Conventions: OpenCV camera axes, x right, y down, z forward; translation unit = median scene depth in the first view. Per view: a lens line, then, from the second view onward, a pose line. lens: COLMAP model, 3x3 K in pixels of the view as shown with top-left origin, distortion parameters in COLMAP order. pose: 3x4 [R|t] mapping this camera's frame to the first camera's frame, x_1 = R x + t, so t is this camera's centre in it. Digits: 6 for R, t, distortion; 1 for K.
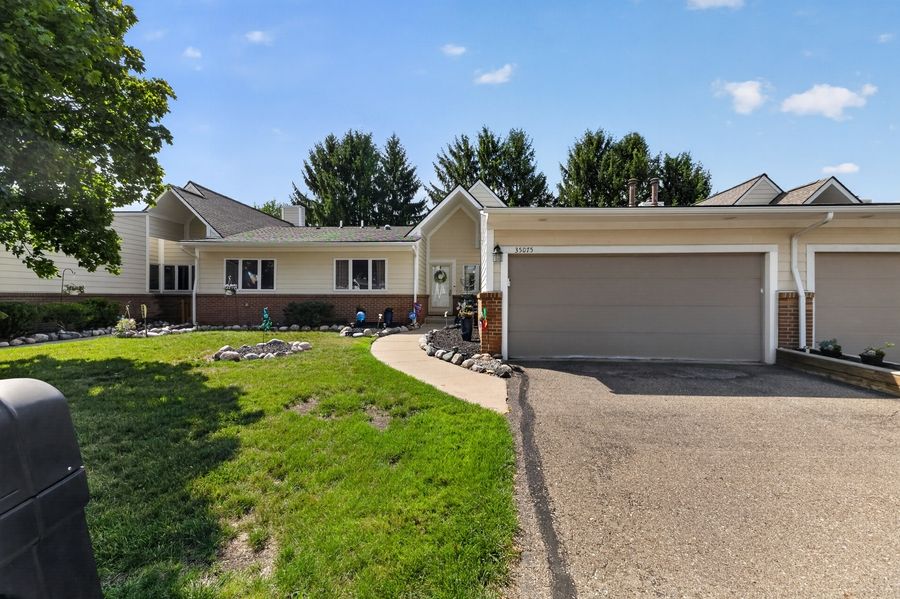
lens RADIAL K [[388.7, 0, 455.0], [0, 388.7, 299.2], [0, 0, 1]] dist [-0.000393, -0.000088]
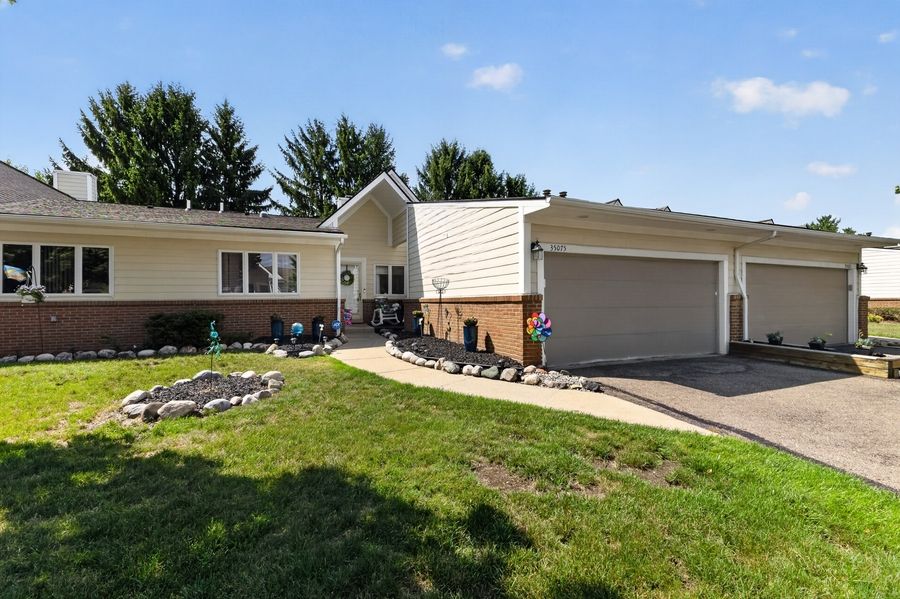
lens RADIAL K [[391.7, 0, 459.7], [0, 391.7, 300.5], [0, 0, 1]] dist [-0.002923, -0.000662]
pose [[0.889071, -0.008091, 0.457697, -0.106457], [0.013296, 0.999878, -0.008151, -0.000173], [-0.457576, 0.013332, 0.889071, 0.068945]]
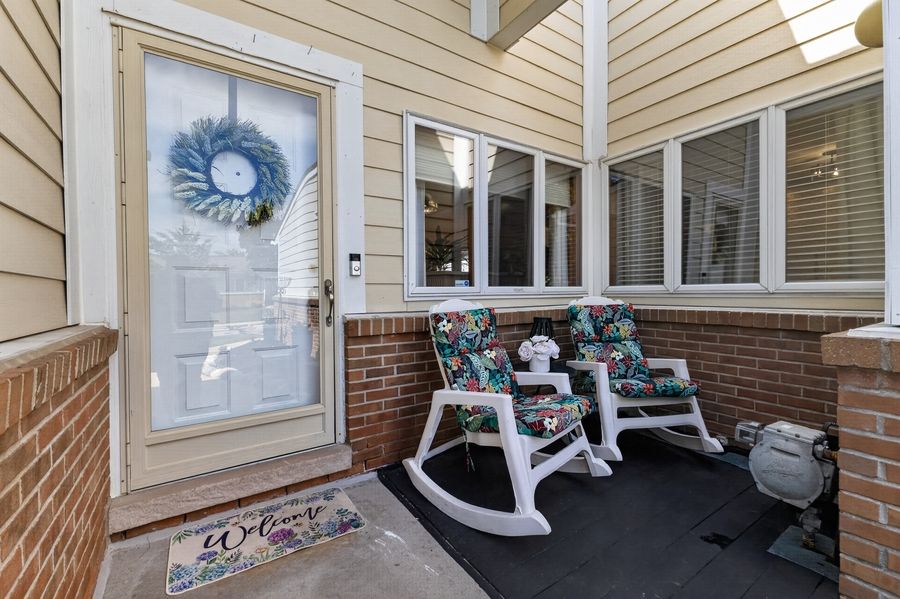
lens RADIAL K [[388.7, 0, 455.0], [0, 388.7, 299.2], [0, 0, 1]] dist [-0.000393, -0.000088]
pose [[0.792155, -0.017565, 0.610067, -0.029096], [0.015794, 0.999841, 0.008279, -0.010209], [-0.610115, 0.003077, 0.792307, 0.439025]]
